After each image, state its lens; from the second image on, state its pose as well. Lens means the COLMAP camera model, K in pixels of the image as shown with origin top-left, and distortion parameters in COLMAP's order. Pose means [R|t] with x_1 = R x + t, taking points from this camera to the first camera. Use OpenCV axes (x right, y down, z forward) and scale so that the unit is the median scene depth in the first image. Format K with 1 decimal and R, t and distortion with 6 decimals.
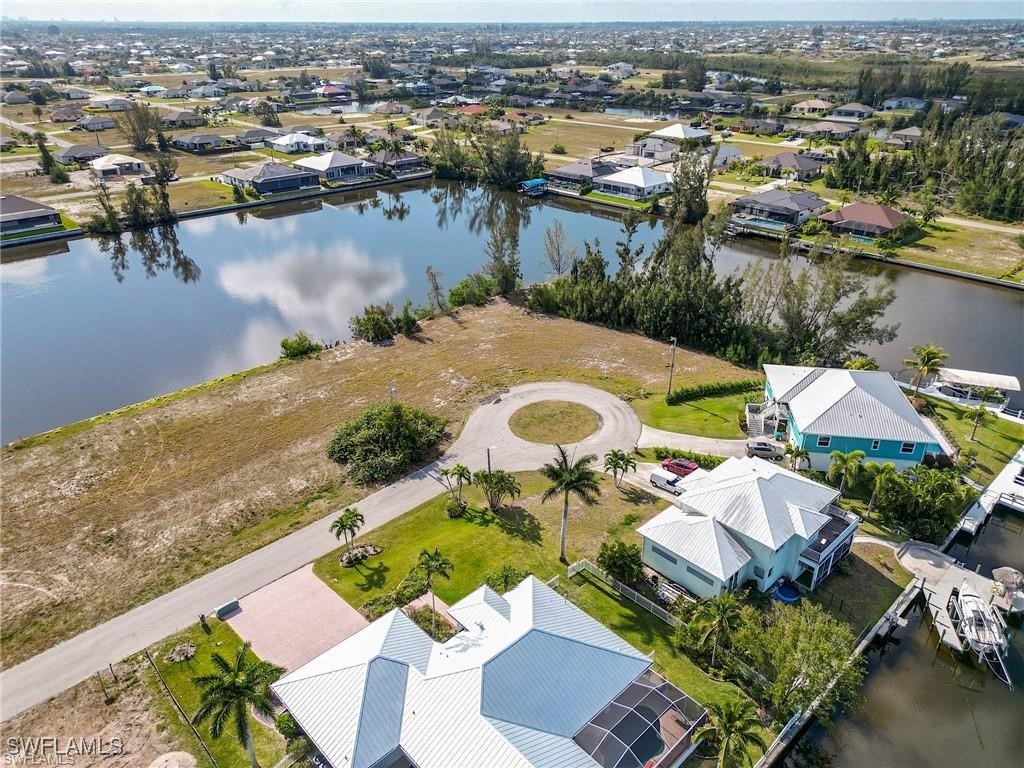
lens RADIAL K [[715.4, 0, 510.1], [0, 715.4, 386.0], [0, 0, 1]] dist [0.064315, -0.062009]
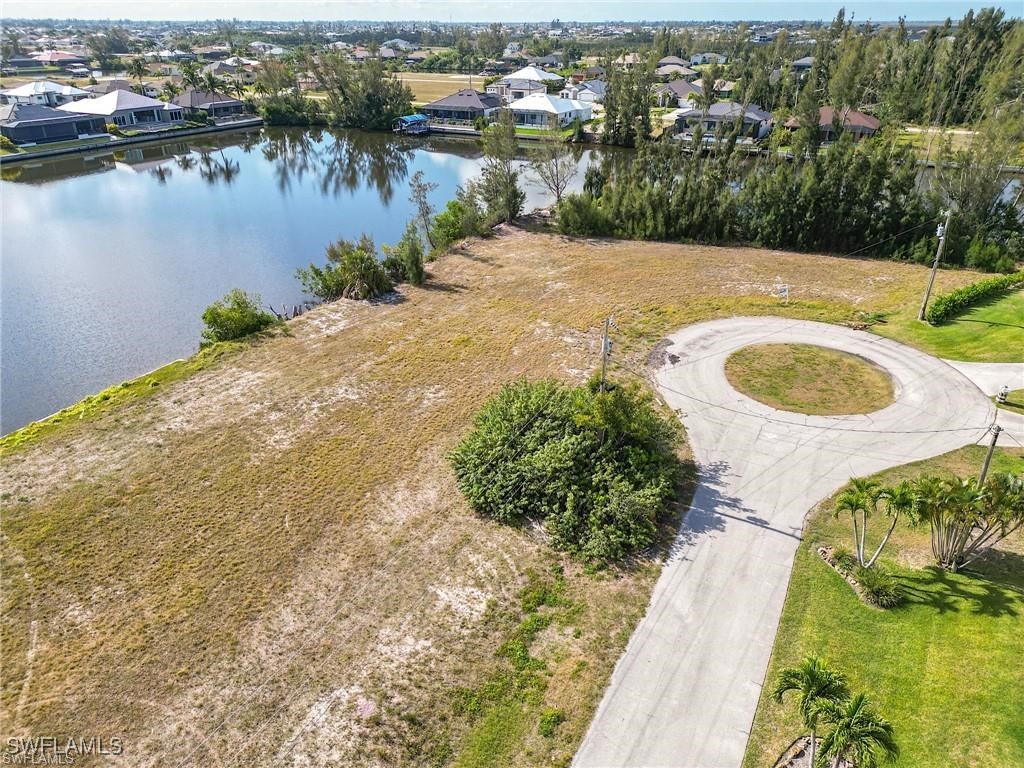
lens RADIAL K [[715.4, 0, 507.7], [0, 715.4, 385.2], [0, 0, 1]] dist [0.073435, -0.066182]
pose [[0.948510, -0.141906, 0.283179, -0.228582], [0.142720, 0.989602, 0.017864, 0.009988], [-0.282770, 0.023471, 0.958901, 0.381791]]
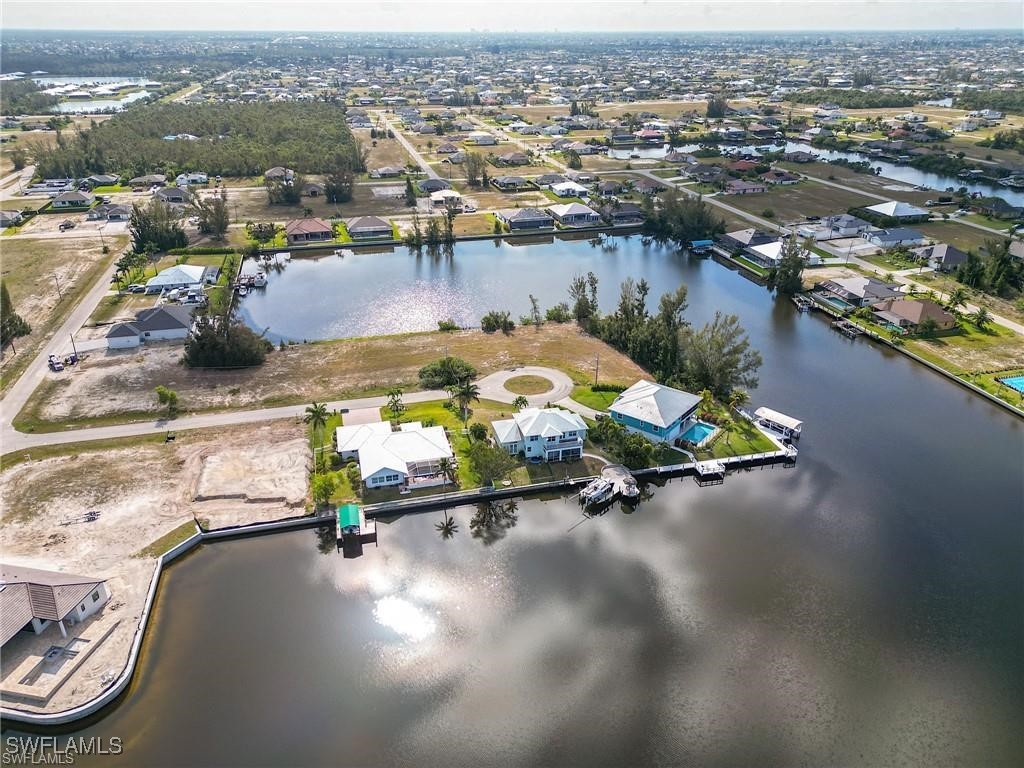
lens RADIAL K [[724.2, 0, 509.2], [0, 724.2, 379.9], [0, 0, 1]] dist [0.078148, -0.081417]
pose [[0.872651, 0.211886, -0.439983, 0.627305], [-0.221175, 0.974749, 0.030744, -0.008329], [0.435387, 0.070485, 0.897480, -0.553855]]
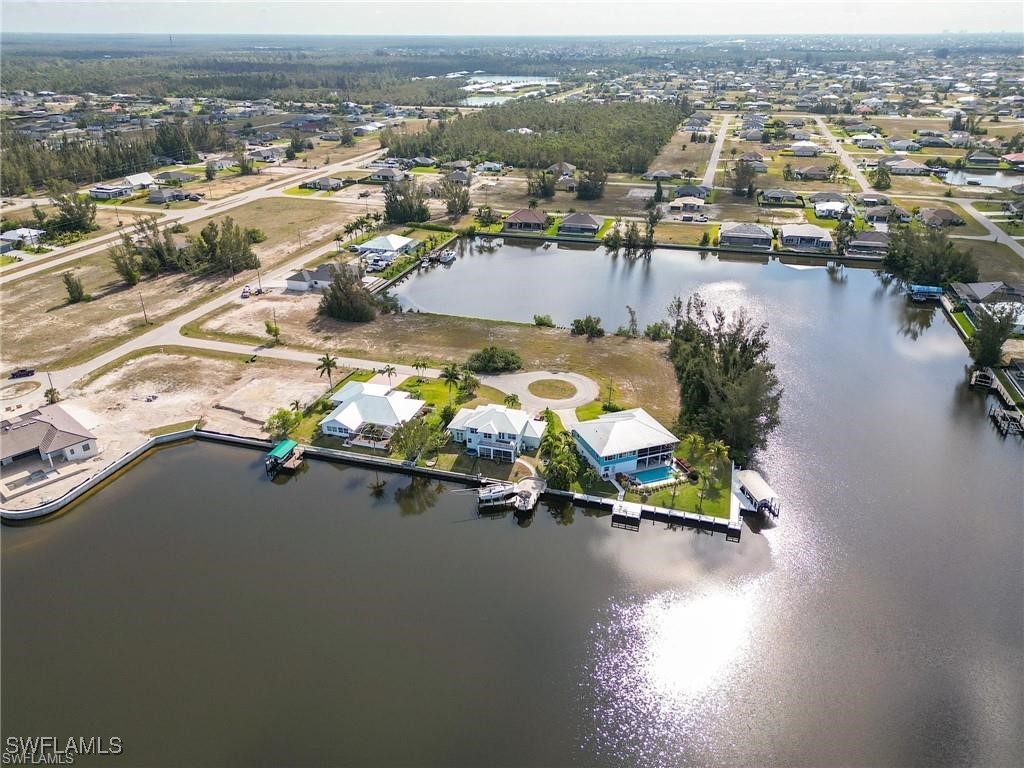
lens RADIAL K [[724.2, 0, 509.2], [0, 724.2, 379.9], [0, 0, 1]] dist [0.078148, -0.081417]
pose [[0.498408, 0.372680, -0.782751, 1.090680], [-0.391416, 0.902358, 0.180397, -0.199095], [0.773552, 0.216470, 0.595615, -0.179477]]
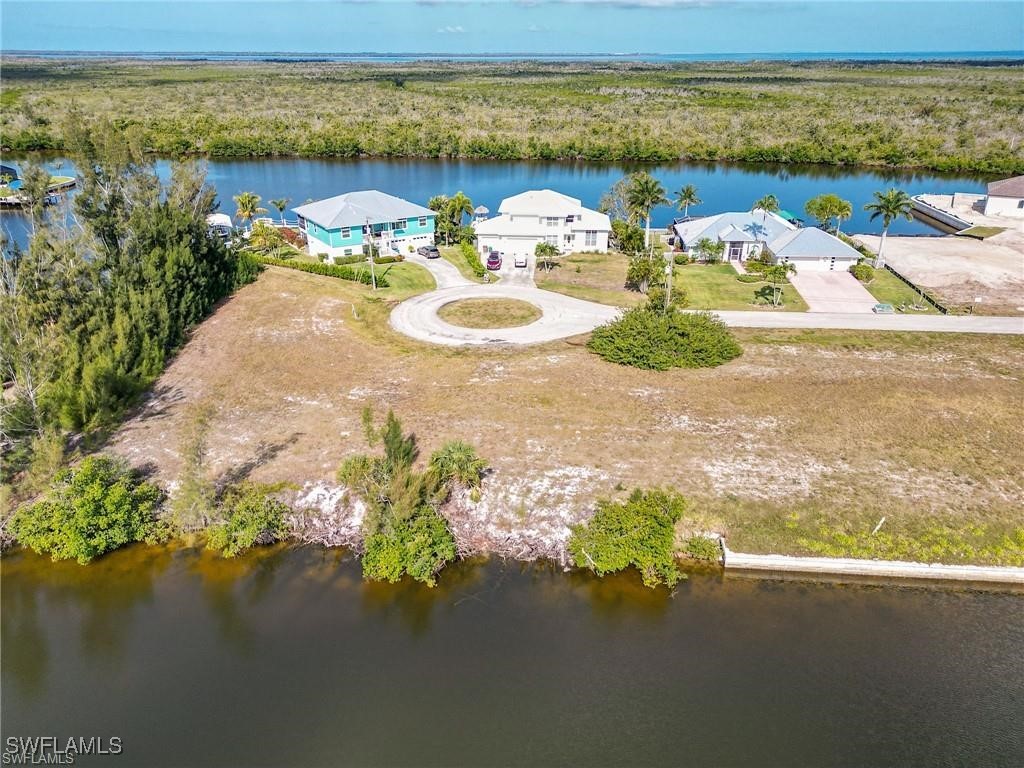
lens RADIAL K [[717.4, 0, 512.3], [0, 717.4, 382.5], [0, 0, 1]] dist [0.069739, -0.066429]
pose [[-0.673574, -0.304651, 0.673414, -0.425066], [0.334472, 0.686839, 0.645275, -0.331984], [-0.659111, 0.659878, -0.360740, 0.984261]]
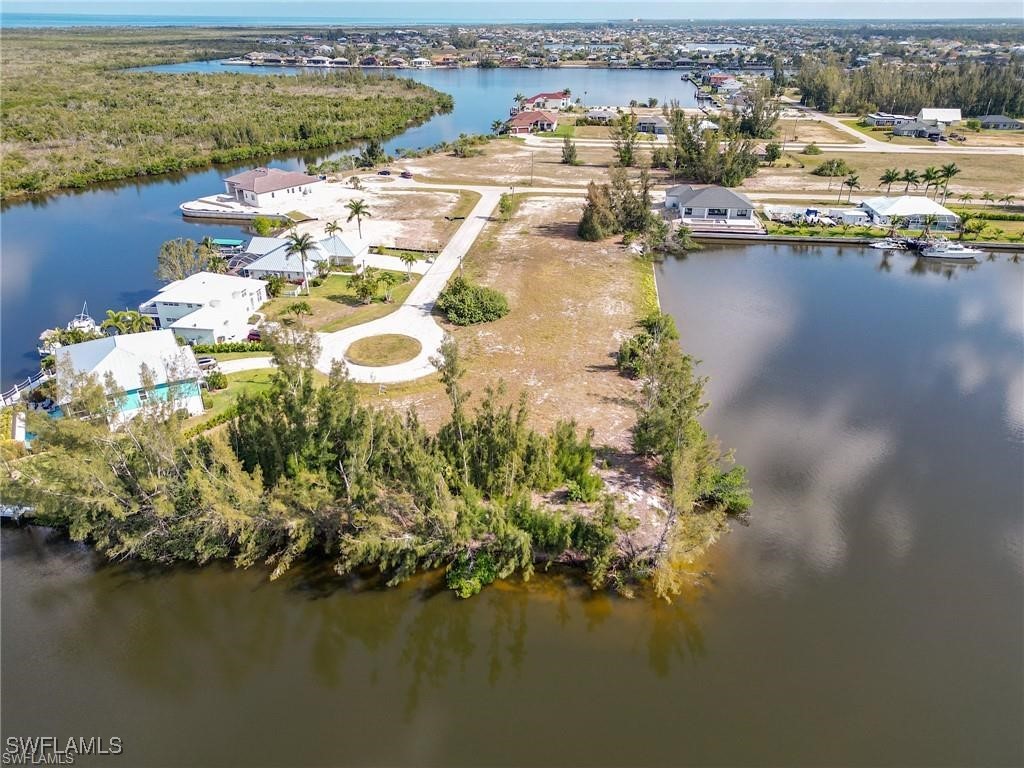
lens RADIAL K [[720.1, 0, 508.4], [0, 720.1, 381.5], [0, 0, 1]] dist [0.077956, -0.077454]
pose [[-0.776509, 0.280028, -0.564462, 0.425056], [-0.287474, 0.639715, 0.712828, -0.593907], [0.560707, 0.715786, -0.416244, 1.188601]]
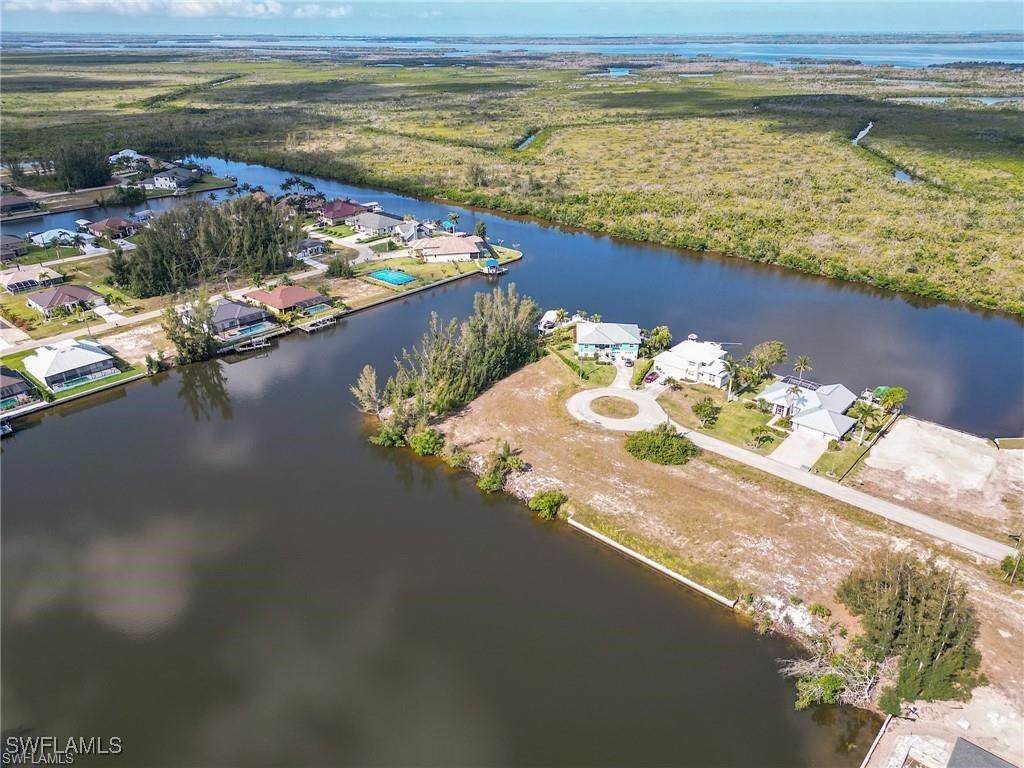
lens RADIAL K [[720.1, 0, 508.4], [0, 720.1, 381.5], [0, 0, 1]] dist [0.077956, -0.077454]
pose [[-0.080094, -0.429741, 0.899393, -1.149441], [0.450968, 0.789045, 0.417176, -0.665147], [-0.888939, 0.439010, 0.130602, 0.700607]]
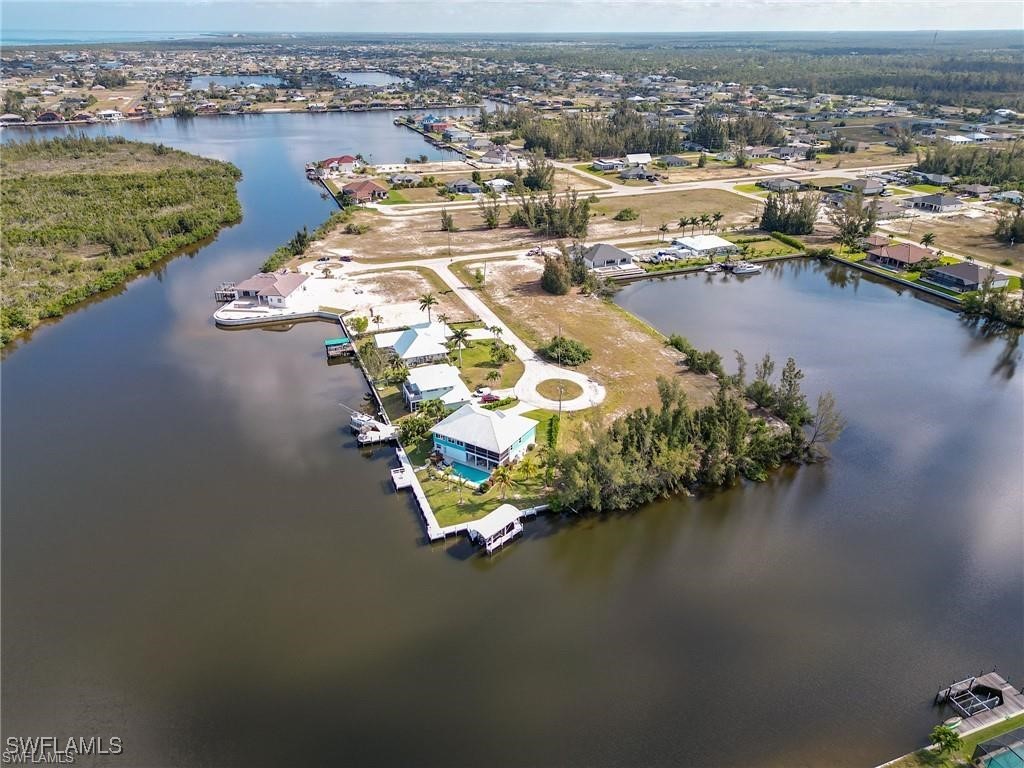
lens RADIAL K [[724.2, 0, 509.2], [0, 724.2, 379.9], [0, 0, 1]] dist [0.078148, -0.081417]
pose [[-0.385977, 0.399112, -0.831704, 1.229650], [-0.416028, 0.729375, 0.543078, -0.690590], [0.823372, 0.555628, -0.115480, 0.791390]]
